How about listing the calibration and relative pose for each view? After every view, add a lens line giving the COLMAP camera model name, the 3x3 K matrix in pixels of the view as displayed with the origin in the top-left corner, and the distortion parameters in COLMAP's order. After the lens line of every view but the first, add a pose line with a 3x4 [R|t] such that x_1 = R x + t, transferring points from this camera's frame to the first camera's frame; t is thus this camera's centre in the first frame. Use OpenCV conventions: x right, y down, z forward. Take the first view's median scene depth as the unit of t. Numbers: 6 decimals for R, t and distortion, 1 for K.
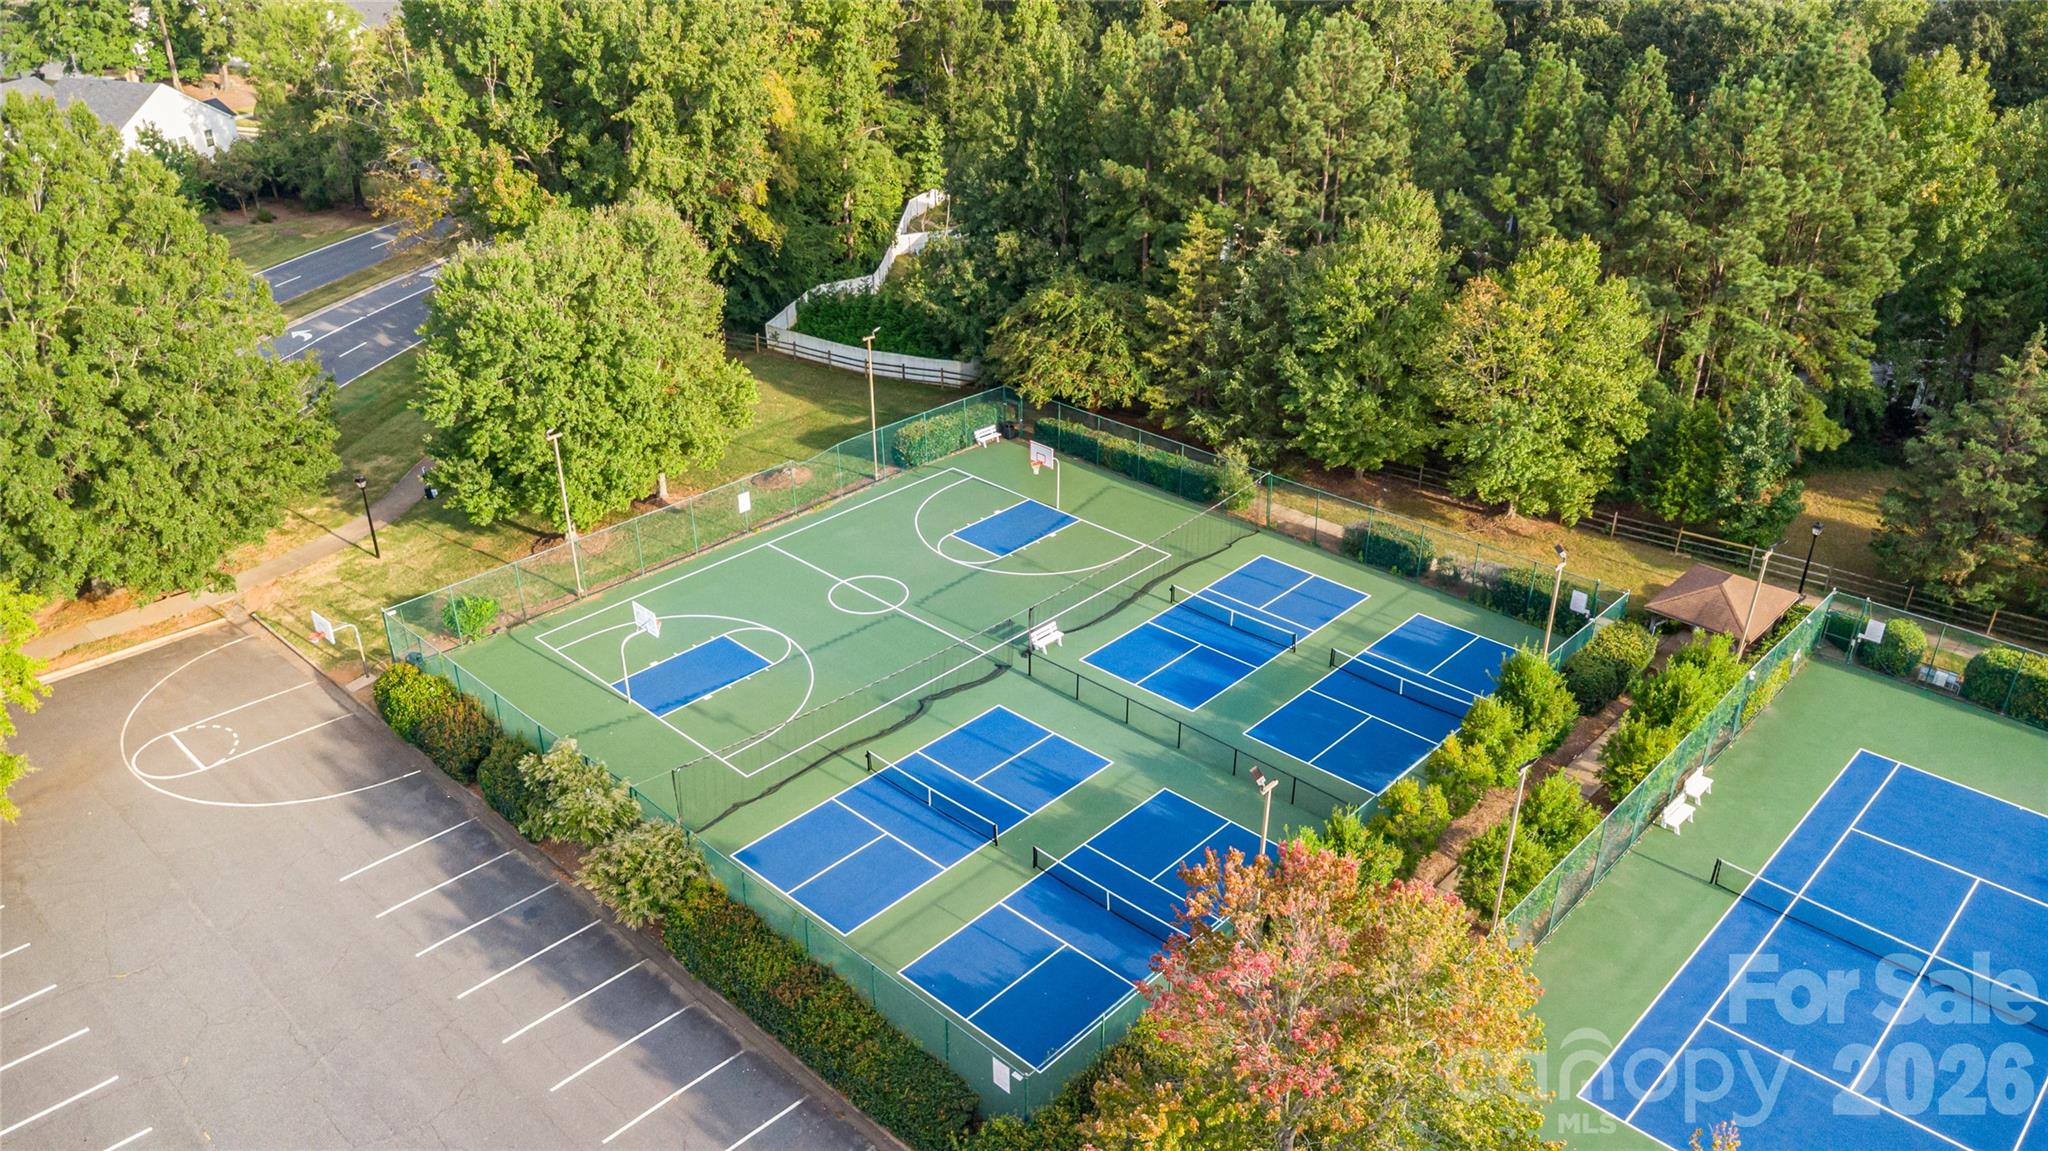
lens RADIAL K [[1470.9, 0, 1024.0], [0, 1470.9, 575.5], [0, 0, 1]] dist [0.006267, 0.001327]
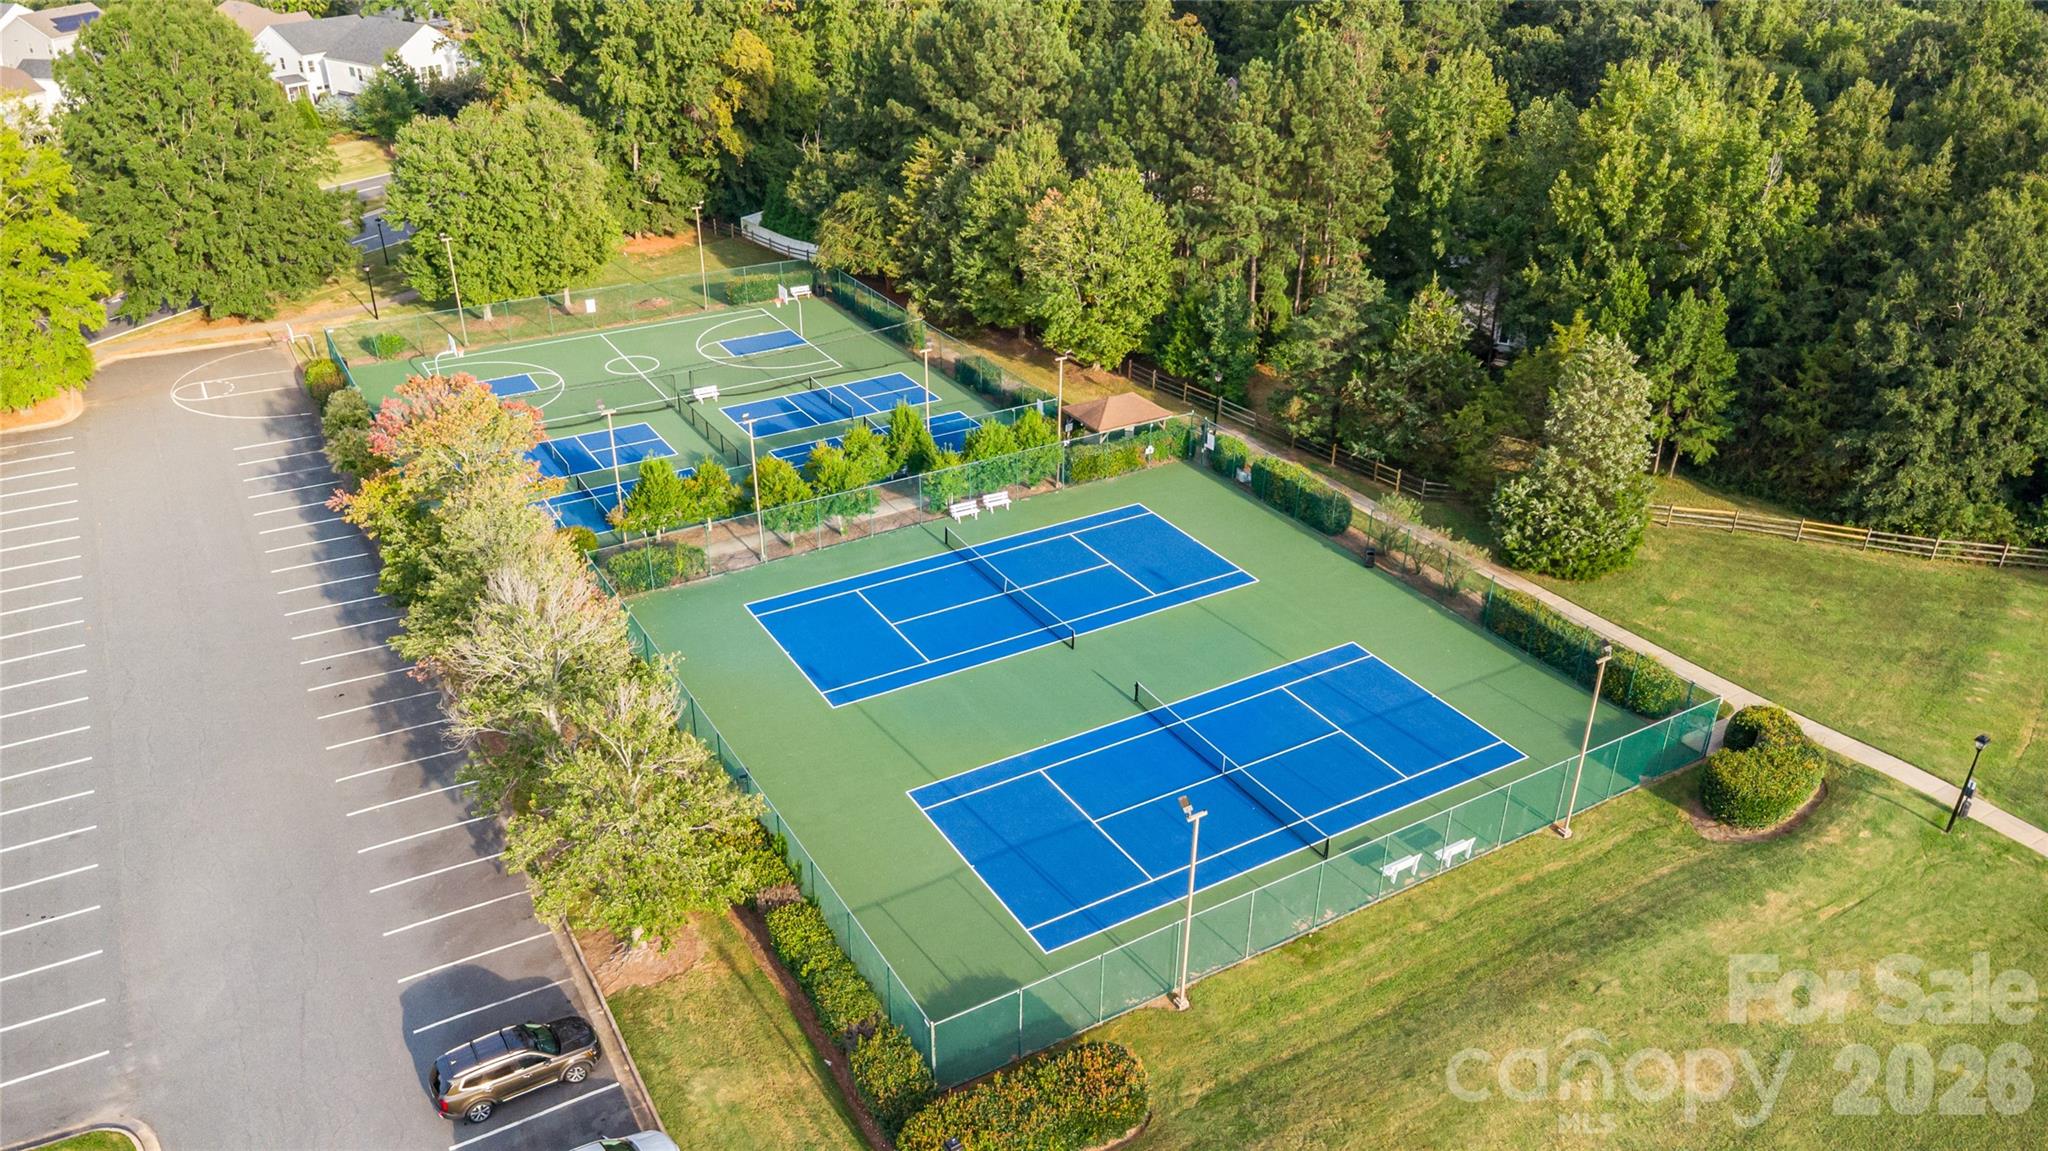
lens RADIAL K [[1470.9, 0, 1024.0], [0, 1470.9, 575.5], [0, 0, 1]] dist [0.006267, 0.001327]
pose [[0.962969, 0.133235, -0.234393, 0.613753], [-0.132001, 0.991027, 0.021020, 0.130564], [0.235090, 0.010698, 0.971915, -0.355070]]
